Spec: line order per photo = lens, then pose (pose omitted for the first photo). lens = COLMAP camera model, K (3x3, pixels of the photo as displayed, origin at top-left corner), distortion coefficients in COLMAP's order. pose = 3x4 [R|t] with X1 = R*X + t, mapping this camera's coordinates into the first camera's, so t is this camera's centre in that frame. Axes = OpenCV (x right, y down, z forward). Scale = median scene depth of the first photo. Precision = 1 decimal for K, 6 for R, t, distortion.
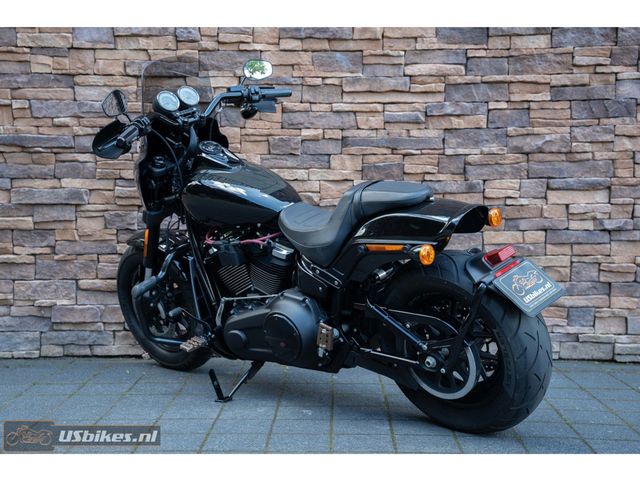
lens RADIAL K [[964.4, 0, 316.0], [0, 964.4, 239.7], [0, 0, 1]] dist [0.215121, 0.000000]
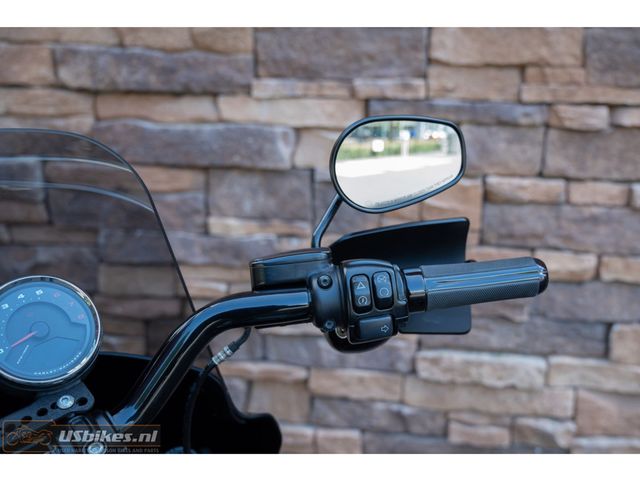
lens RADIAL K [[751.3, 0, 399.0], [0, 751.3, 281.7], [0, 0, 1]] dist [0.047151, 0.000000]
pose [[0.993012, 0.051349, -0.106258, -0.034990], [-0.027056, 0.975452, 0.218543, -0.162741], [0.114872, -0.214141, 0.970025, 0.723834]]
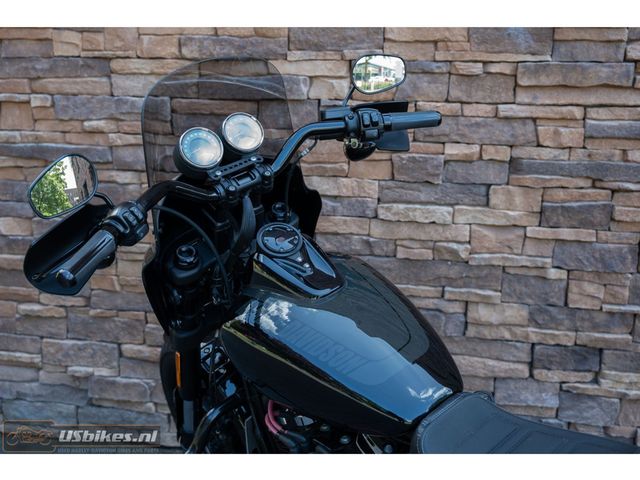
lens RADIAL K [[705.2, 0, 301.1], [0, 705.2, 199.3], [0, 0, 1]] dist [0.003283, 0.000000]
pose [[0.985895, 0.039387, -0.162662, -0.031467], [-0.018443, 0.991562, 0.128314, -0.135820], [0.166344, -0.123504, 0.978303, 0.530088]]
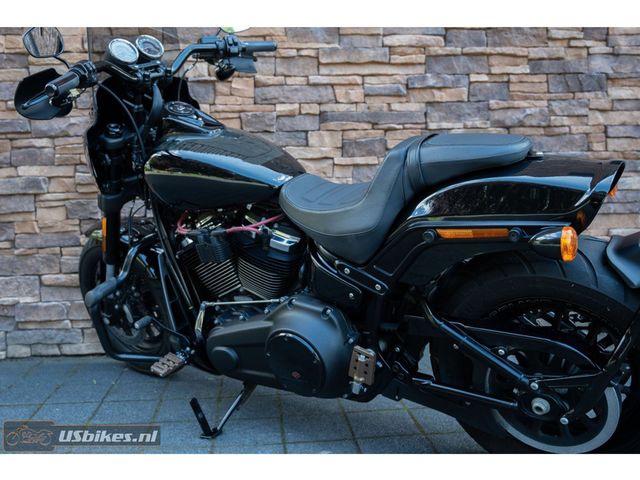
lens RADIAL K [[595.2, 0, 288.8], [0, 595.2, 239.8], [0, 0, 1]] dist [-0.067320, 0.000000]
pose [[0.996160, -0.036282, 0.079678, -0.052821], [0.033796, 0.998906, 0.032323, -0.002692], [-0.080763, -0.029506, 0.996296, 0.430155]]
